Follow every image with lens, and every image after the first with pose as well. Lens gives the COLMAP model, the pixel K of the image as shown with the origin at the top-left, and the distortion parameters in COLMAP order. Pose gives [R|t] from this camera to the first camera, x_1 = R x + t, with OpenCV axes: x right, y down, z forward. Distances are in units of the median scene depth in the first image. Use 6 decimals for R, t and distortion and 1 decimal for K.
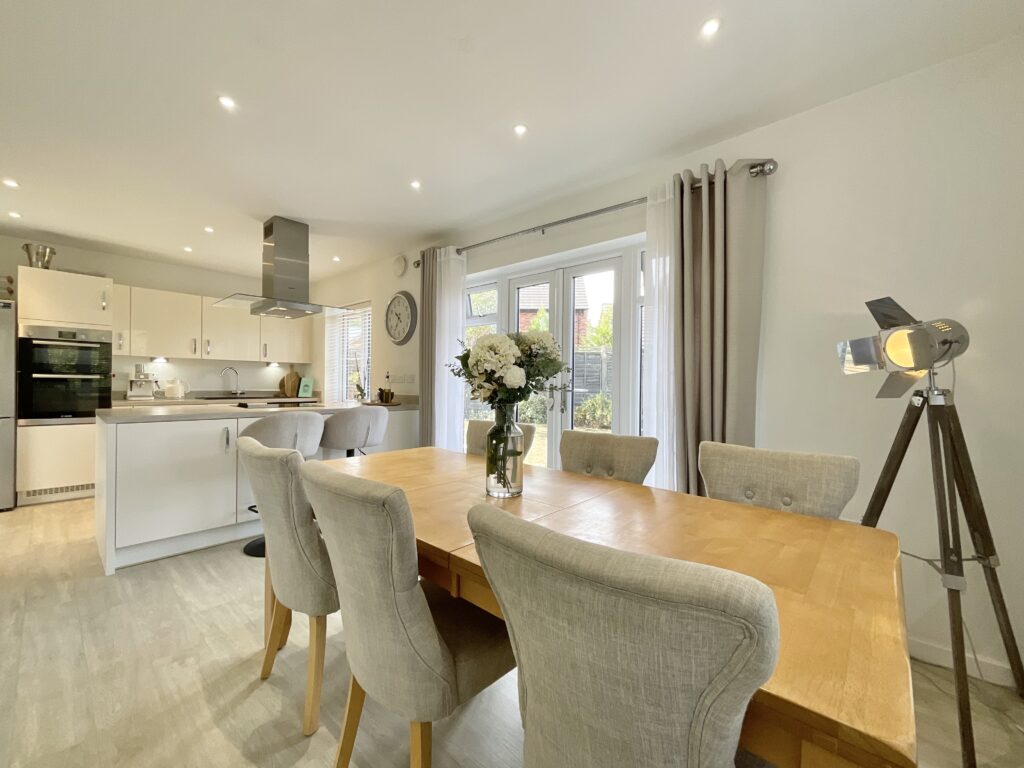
lens RADIAL K [[416.6, 0, 512.0], [0, 416.6, 384.0], [0, 0, 1]] dist [0.011697, -0.005408]
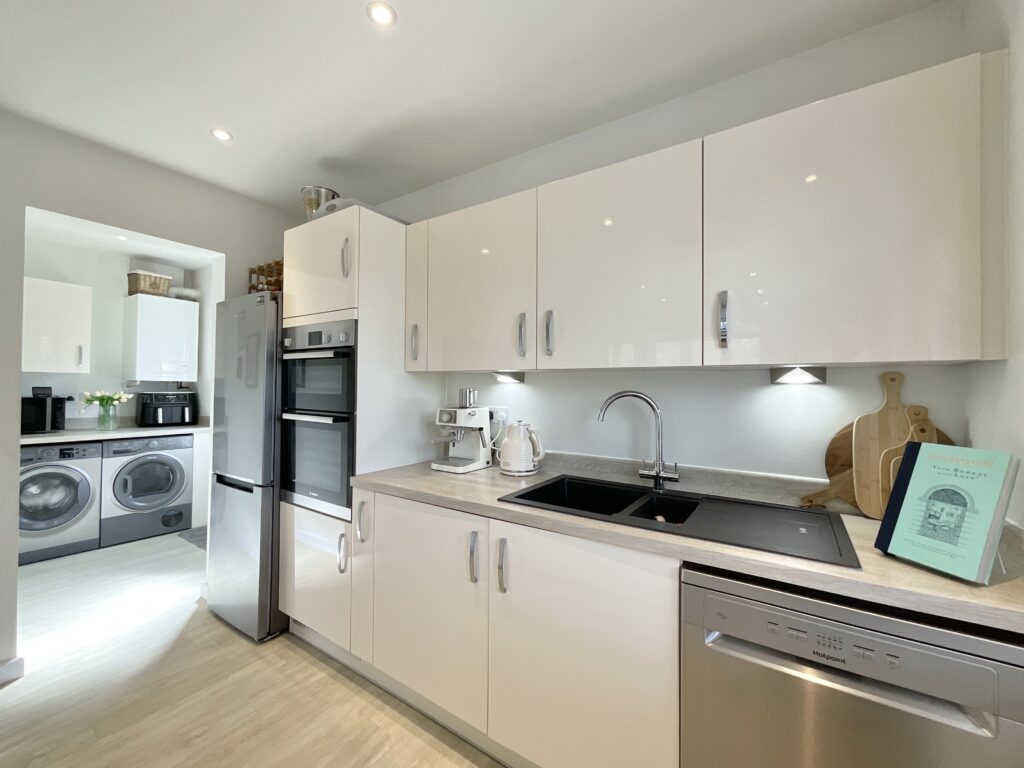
lens RADIAL K [[416.6, 0, 512.0], [0, 416.6, 384.0], [0, 0, 1]] dist [0.011697, -0.005408]
pose [[0.147897, -0.023465, -0.988724, -0.512792], [-0.009926, 0.999633, -0.025208, -0.049648], [0.988953, 0.013542, 0.147610, 1.166296]]
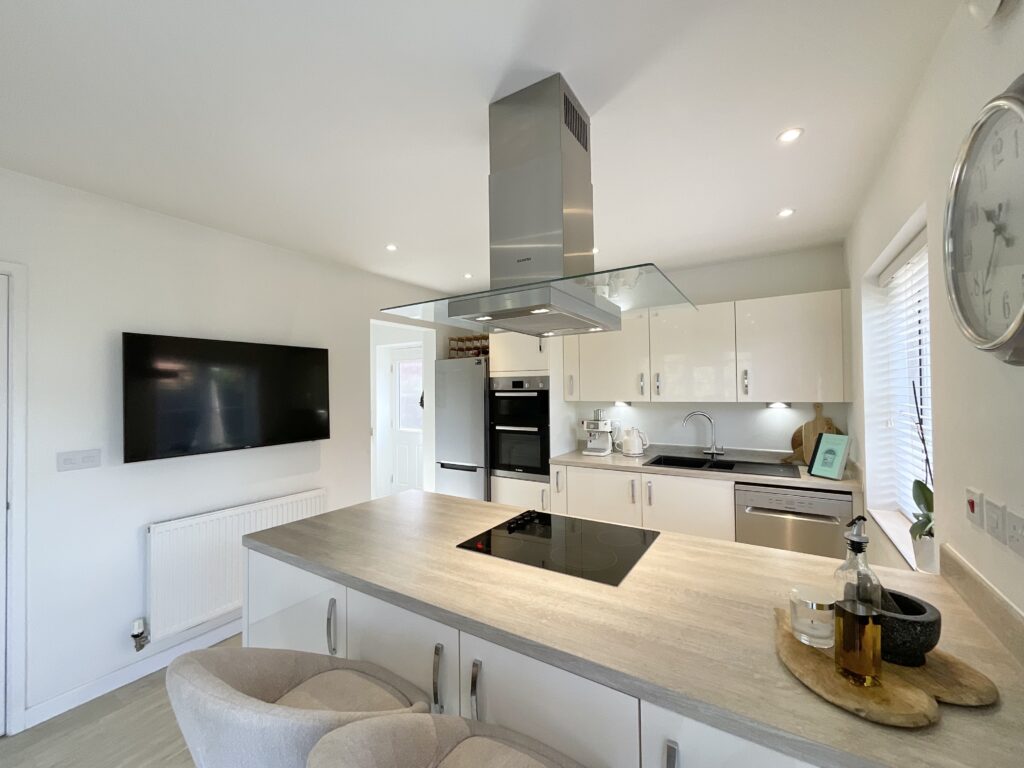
lens RADIAL K [[416.6, 0, 512.0], [0, 416.6, 384.0], [0, 0, 1]] dist [0.011697, -0.005408]
pose [[0.171502, -0.030263, -0.984719, -0.132422], [0.013331, 0.999508, -0.028395, -0.092008], [0.985094, -0.008257, 0.171821, 0.825116]]
